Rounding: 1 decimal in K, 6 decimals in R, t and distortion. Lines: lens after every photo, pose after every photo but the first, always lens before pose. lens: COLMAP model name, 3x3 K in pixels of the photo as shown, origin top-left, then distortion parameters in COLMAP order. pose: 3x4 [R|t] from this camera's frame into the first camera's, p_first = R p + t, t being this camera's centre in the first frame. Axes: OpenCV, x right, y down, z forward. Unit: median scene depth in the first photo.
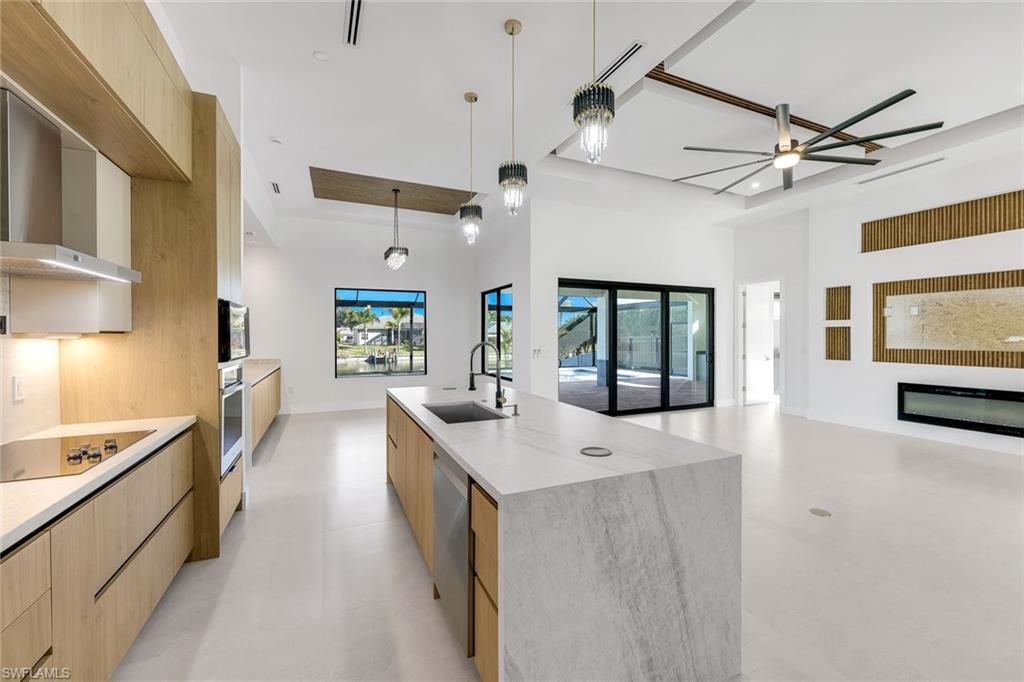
lens RADIAL K [[413.8, 0, 521.5], [0, 413.8, 343.3], [0, 0, 1]] dist [-0.003157, 0.001077]
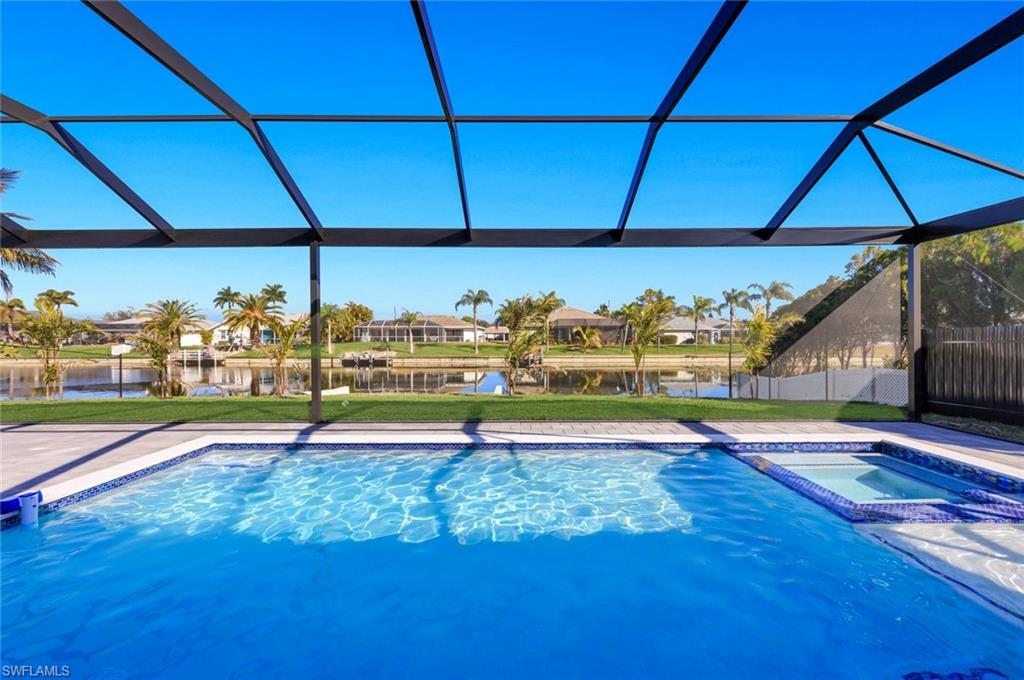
lens RADIAL K [[417.7, 0, 514.8], [0, 417.7, 336.4], [0, 0, 1]] dist [-0.001758, -0.001376]
pose [[0.903313, -0.002600, -0.428974, 0.090088], [-0.004420, 0.999872, -0.015366, 0.007061], [0.428959, 0.015776, 0.903186, 1.695697]]
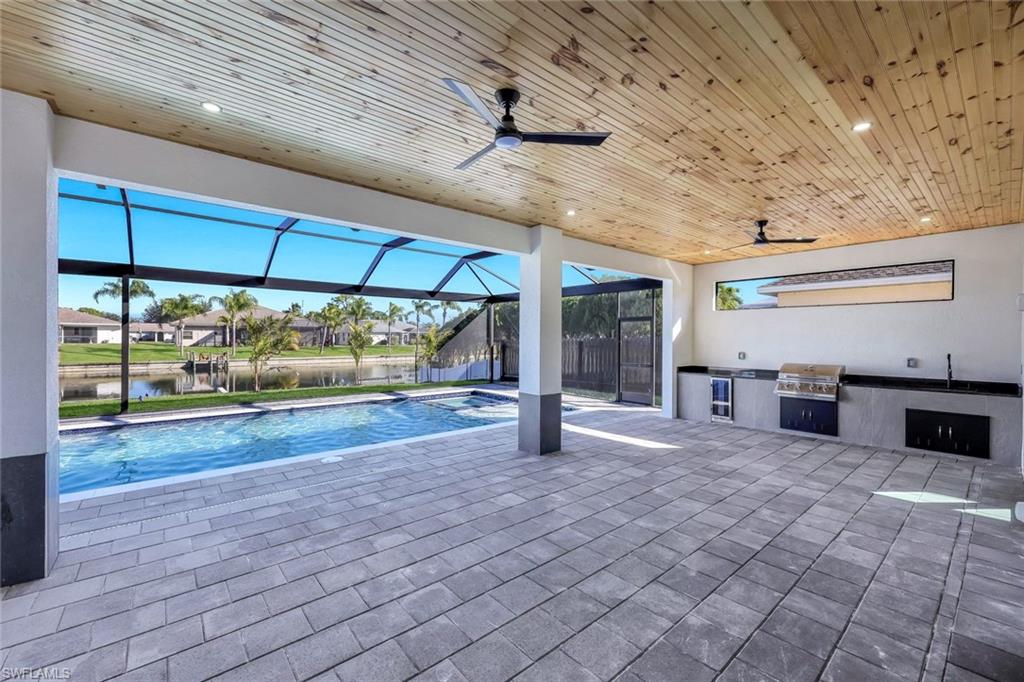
lens RADIAL K [[417.7, 0, 513.3], [0, 417.7, 335.7], [0, 0, 1]] dist [-0.001758, -0.001376]
pose [[0.966417, 0.006178, 0.256903, 0.069673], [-0.001102, 0.999801, -0.019898, -0.012775], [-0.256975, 0.018947, 0.966232, 0.959511]]
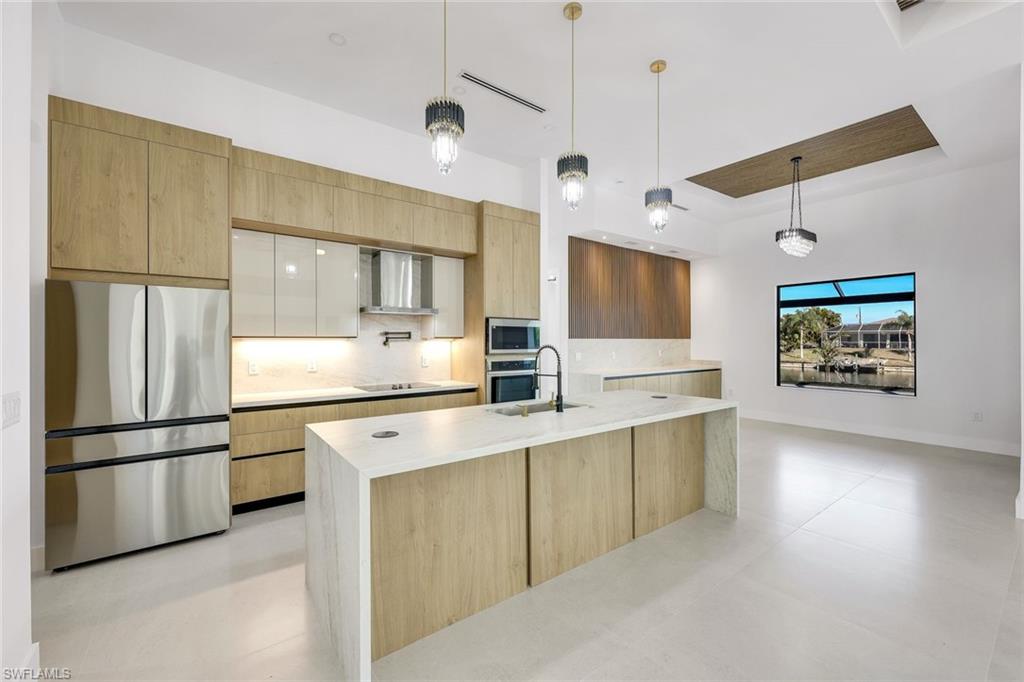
lens RADIAL K [[413.8, 0, 511.0], [0, 413.8, 342.3], [0, 0, 1]] dist [-0.003157, 0.001077]
pose [[0.198952, 0.001761, -0.980008, 0.310513], [-0.013973, 0.999902, -0.001040, -0.001628], [0.979910, 0.013901, 0.198957, 0.247564]]
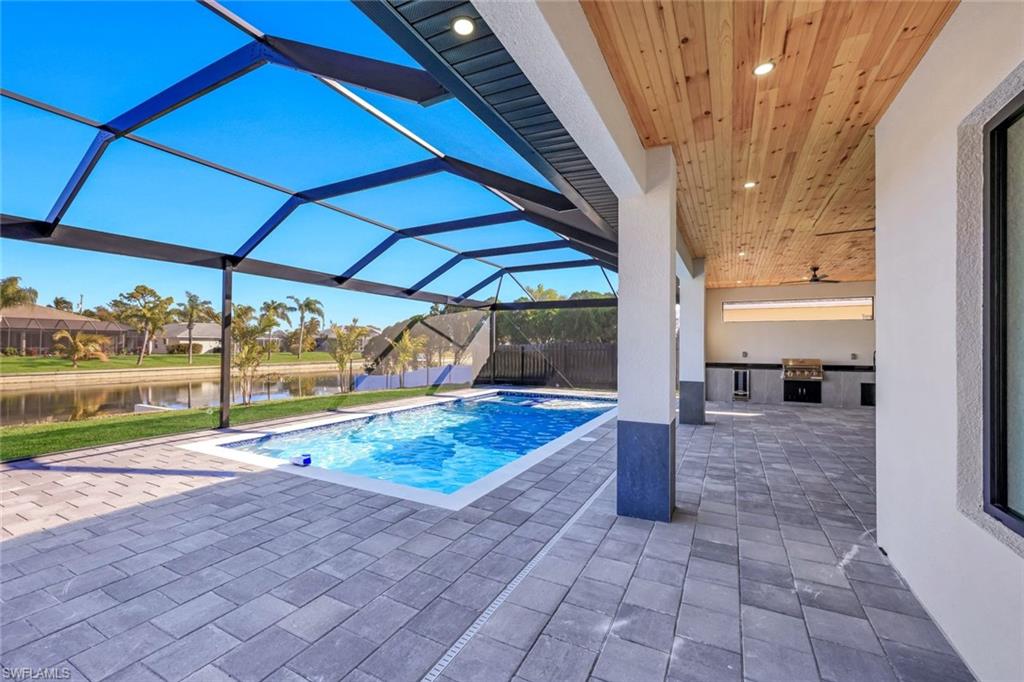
lens RADIAL K [[417.7, 0, 514.9], [0, 417.7, 343.6], [0, 0, 1]] dist [-0.001758, -0.001376]
pose [[0.796575, 0.007312, 0.604496, -0.689034], [0.004465, 0.999828, -0.017977, 0.001308], [-0.604524, 0.017019, 0.796405, 1.128606]]
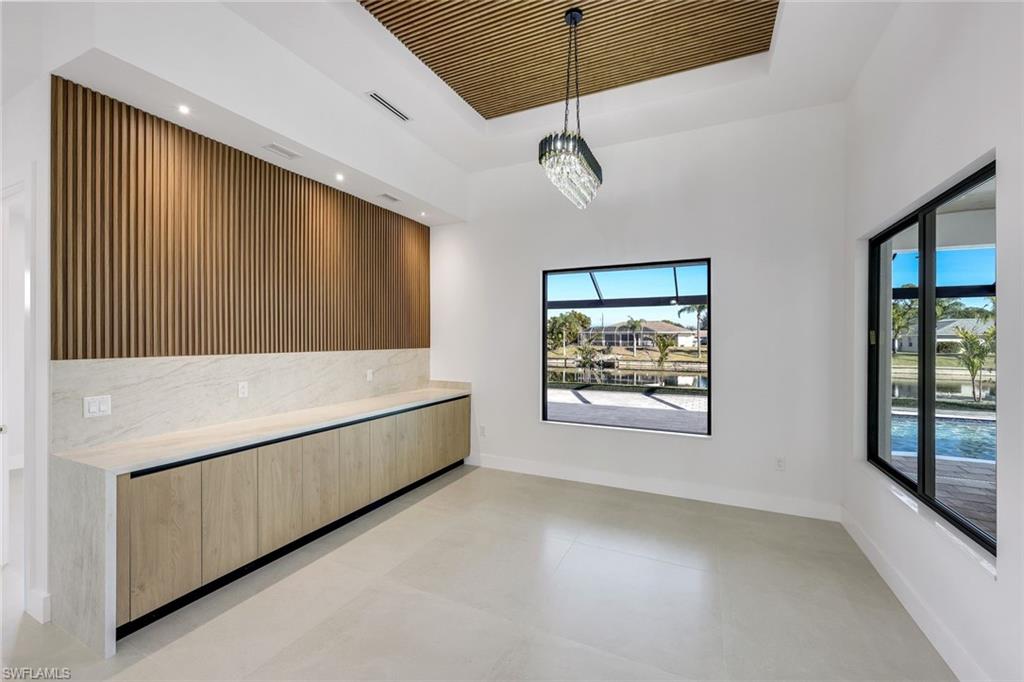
lens RADIAL K [[413.8, 0, 510.3], [0, 413.8, 338.8], [0, 0, 1]] dist [-0.003157, 0.001077]
pose [[0.633017, 0.001551, -0.774136, -0.011576], [-0.015415, 0.999825, -0.010602, -0.026826], [0.773984, 0.018645, 0.632930, 0.567183]]
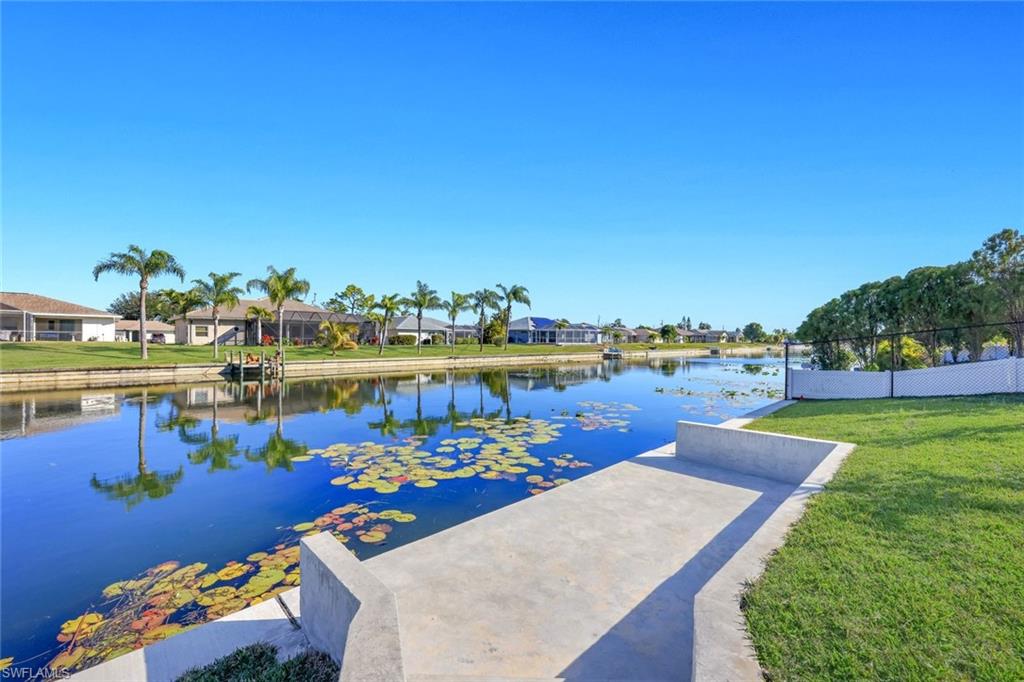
lens RADIAL K [[417.7, 0, 513.3], [0, 417.7, 343.7], [0, 0, 1]] dist [-0.001758, -0.001376]
pose [[0.943730, 0.001005, 0.330715, -1.574968], [0.001829, 0.999964, -0.008258, 0.070004], [-0.330712, 0.008398, 0.943694, 2.877574]]
